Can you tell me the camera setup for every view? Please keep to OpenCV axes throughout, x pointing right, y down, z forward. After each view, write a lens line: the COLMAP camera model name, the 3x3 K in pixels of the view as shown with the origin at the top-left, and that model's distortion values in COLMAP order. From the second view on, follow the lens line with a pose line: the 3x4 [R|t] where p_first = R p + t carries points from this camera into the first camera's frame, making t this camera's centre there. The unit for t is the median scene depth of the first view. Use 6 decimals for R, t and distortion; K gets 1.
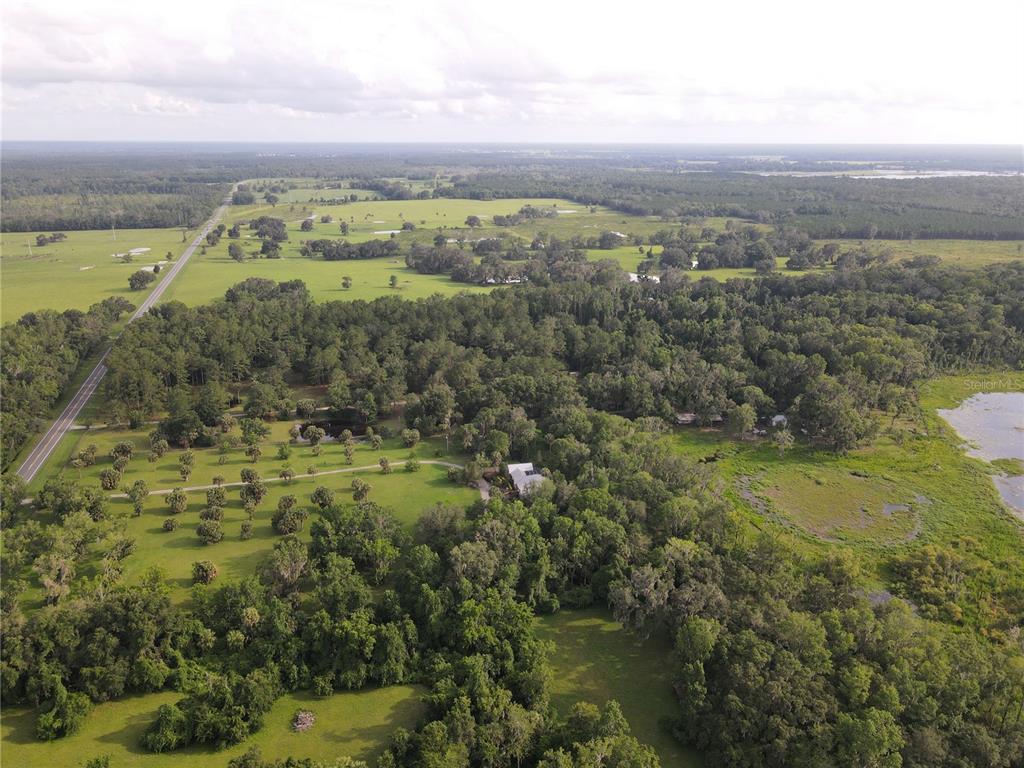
lens RADIAL K [[741.5, 0, 512.0], [0, 741.5, 384.0], [0, 0, 1]] dist [-0.015254, 0.049517]
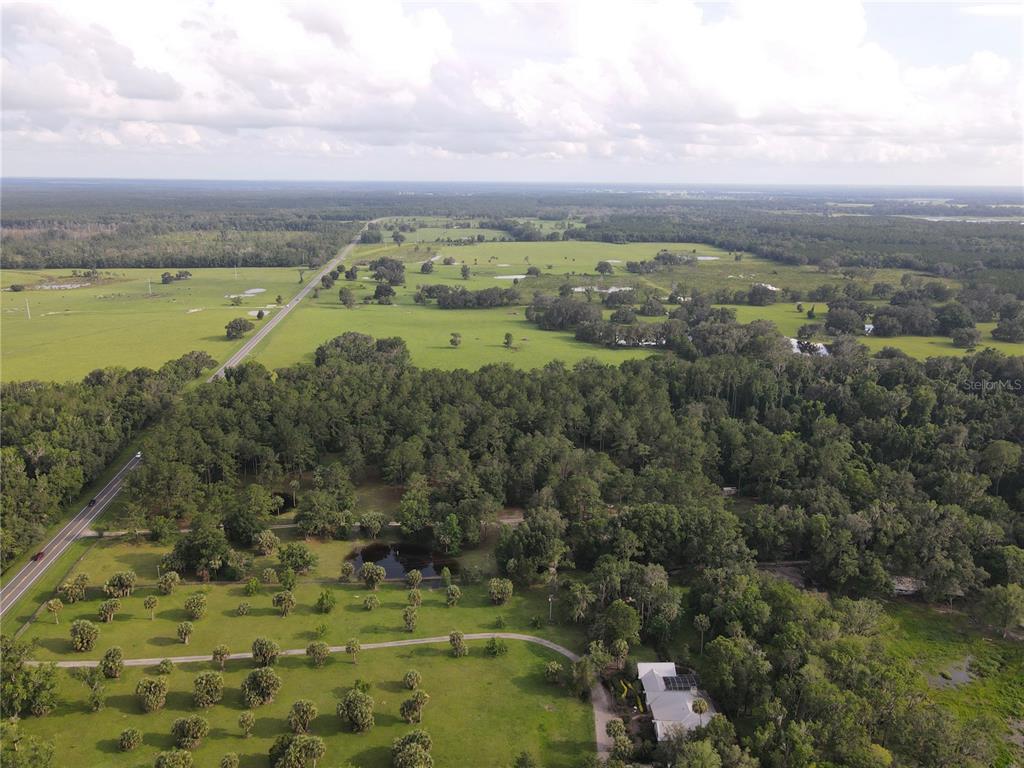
lens RADIAL K [[741.5, 0, 512.0], [0, 741.5, 384.0], [0, 0, 1]] dist [-0.015254, 0.049517]
pose [[0.984826, 0.051365, -0.165772, -0.009028], [-0.059503, 0.997236, -0.044501, -0.049287], [0.163028, 0.053690, 0.985160, 0.149516]]
